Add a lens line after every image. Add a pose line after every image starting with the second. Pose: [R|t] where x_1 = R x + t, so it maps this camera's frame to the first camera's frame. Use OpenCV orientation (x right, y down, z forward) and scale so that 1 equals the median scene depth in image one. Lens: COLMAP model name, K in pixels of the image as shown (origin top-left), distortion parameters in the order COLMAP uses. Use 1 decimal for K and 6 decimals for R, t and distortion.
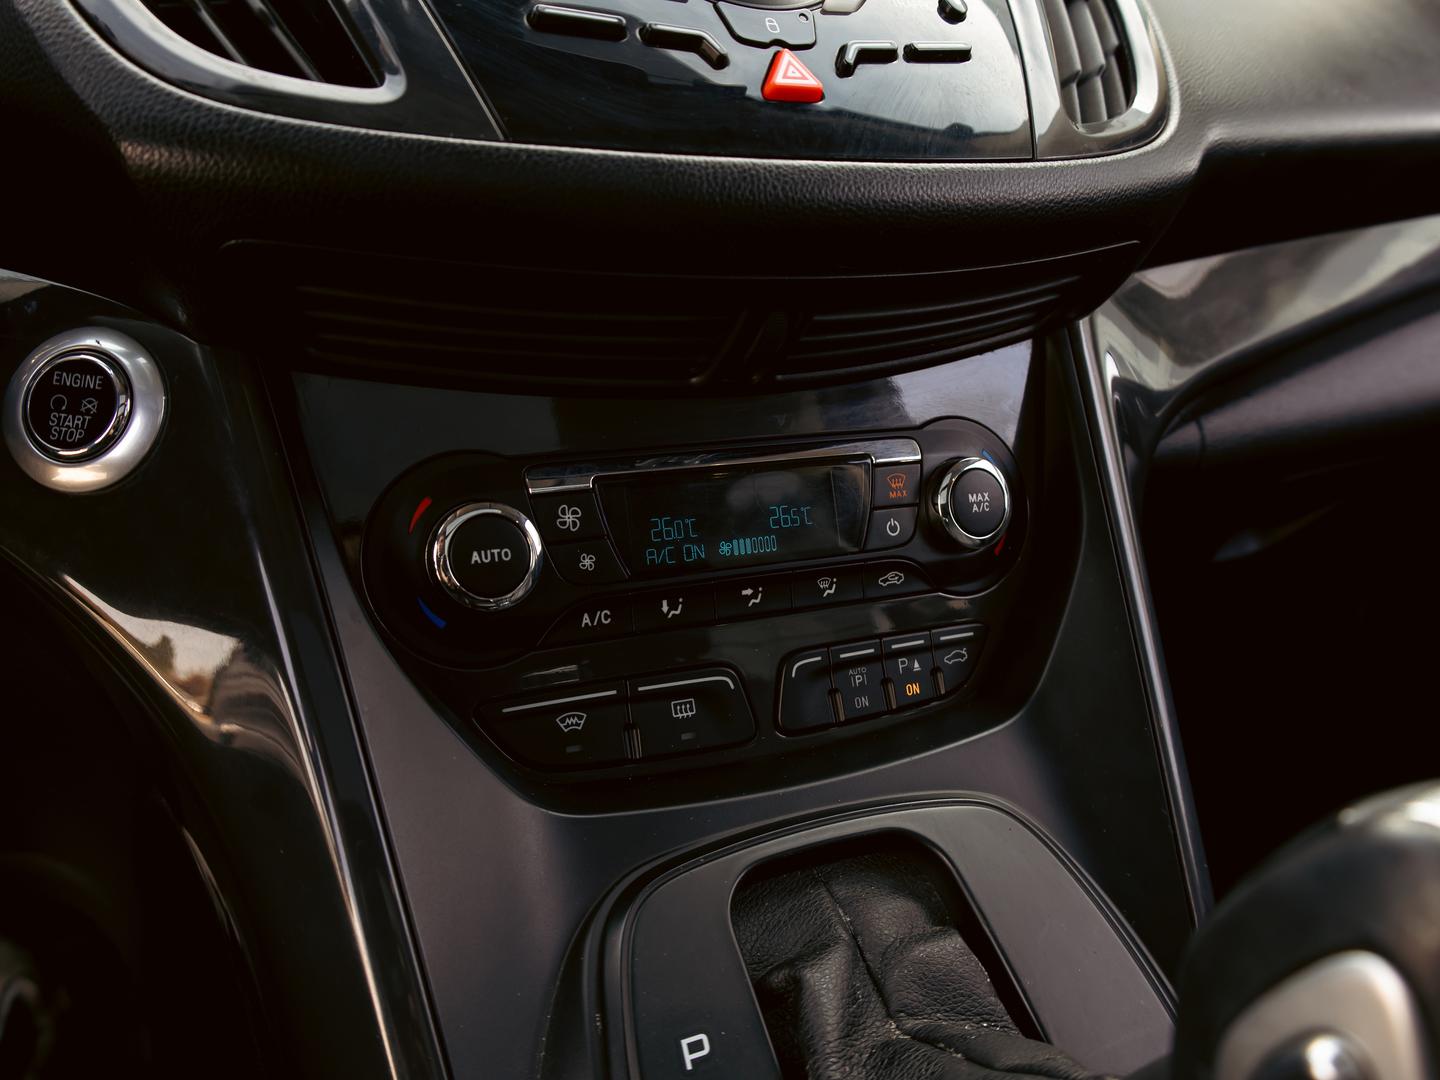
lens RADIAL K [[1112.7, 0, 720.0], [0, 1112.7, 540.0], [0, 0, 1]] dist [-0.000527, -0.002551]
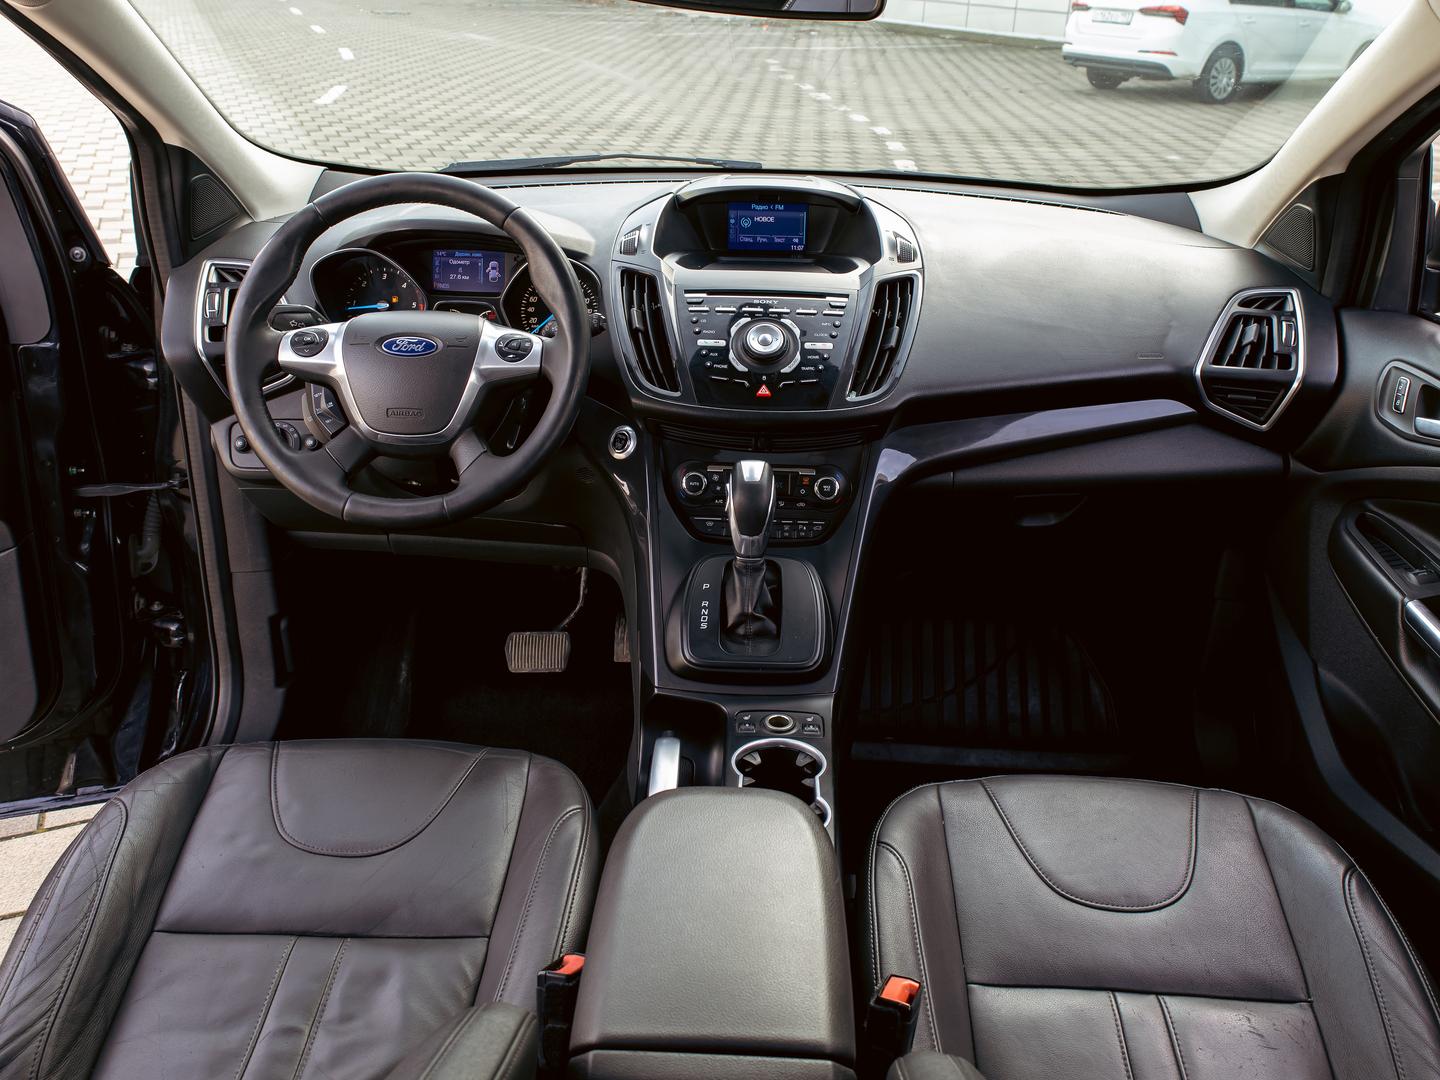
lens RADIAL K [[1112.7, 0, 720.0], [0, 1112.7, 540.0], [0, 0, 1]] dist [-0.000527, -0.002551]
pose [[0.891976, 0.165571, -0.420671, 1.781892], [-0.129972, 0.985154, 0.112157, -0.274307], [0.432996, -0.045366, 0.900254, -2.970593]]
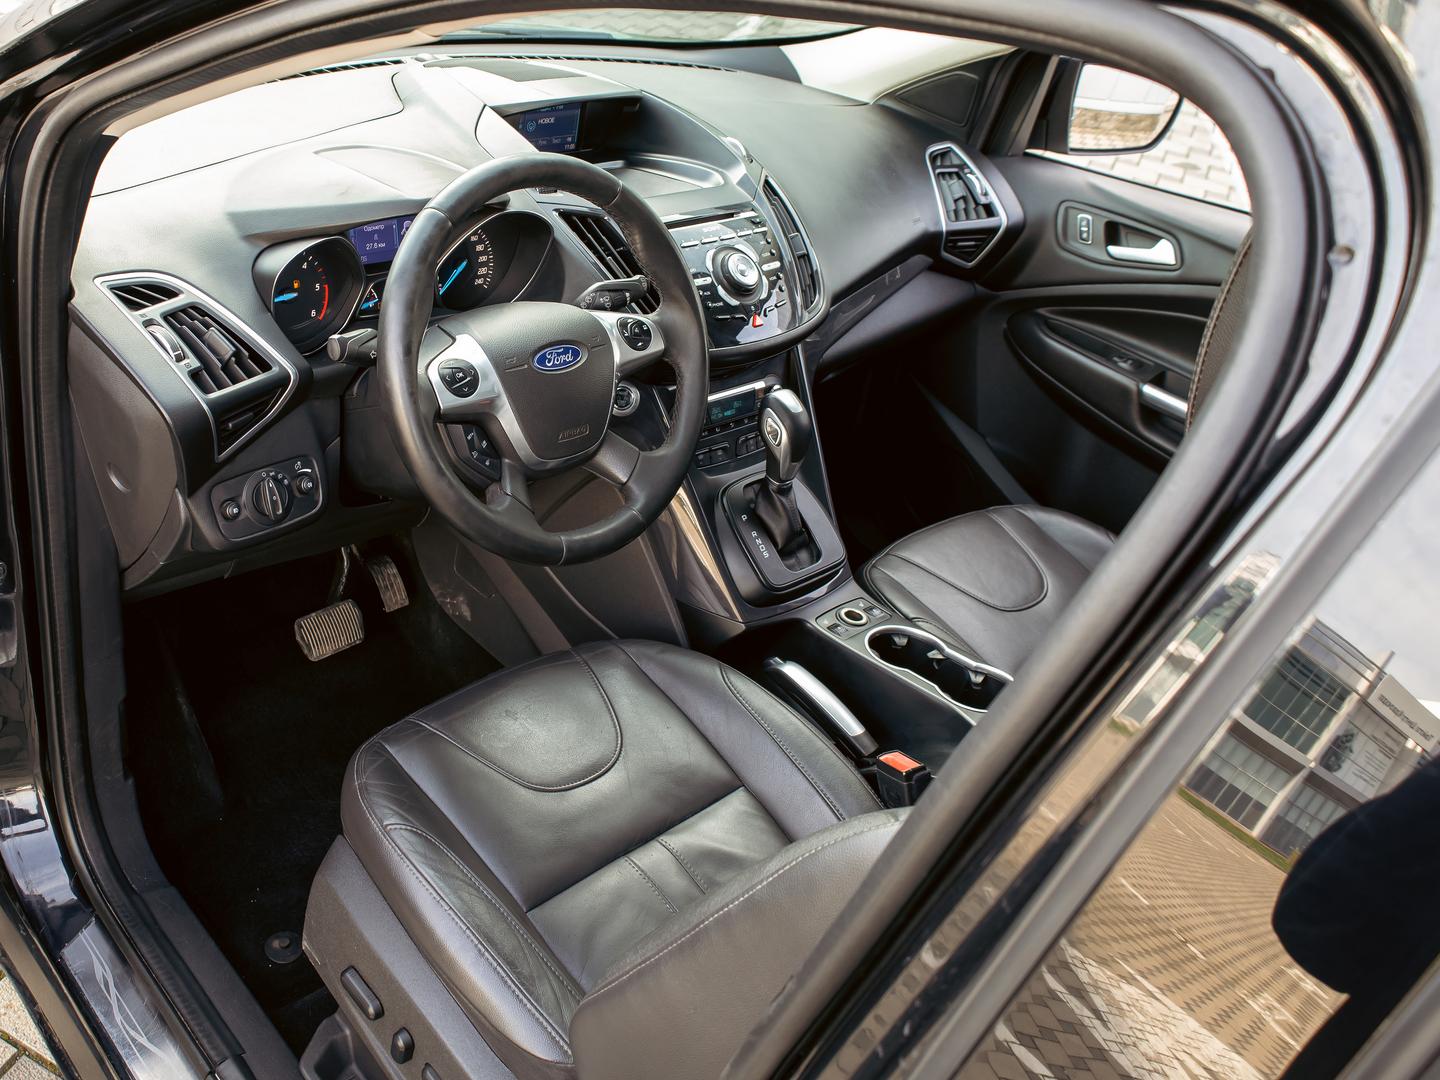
lens RADIAL K [[1112.7, 0, 720.0], [0, 1112.7, 540.0], [0, 0, 1]] dist [-0.000527, -0.002551]
pose [[0.980306, -0.071872, 0.183941, -0.974103], [0.023463, 0.967214, 0.252877, -0.660198], [-0.196085, -0.243582, 0.949852, -3.451996]]
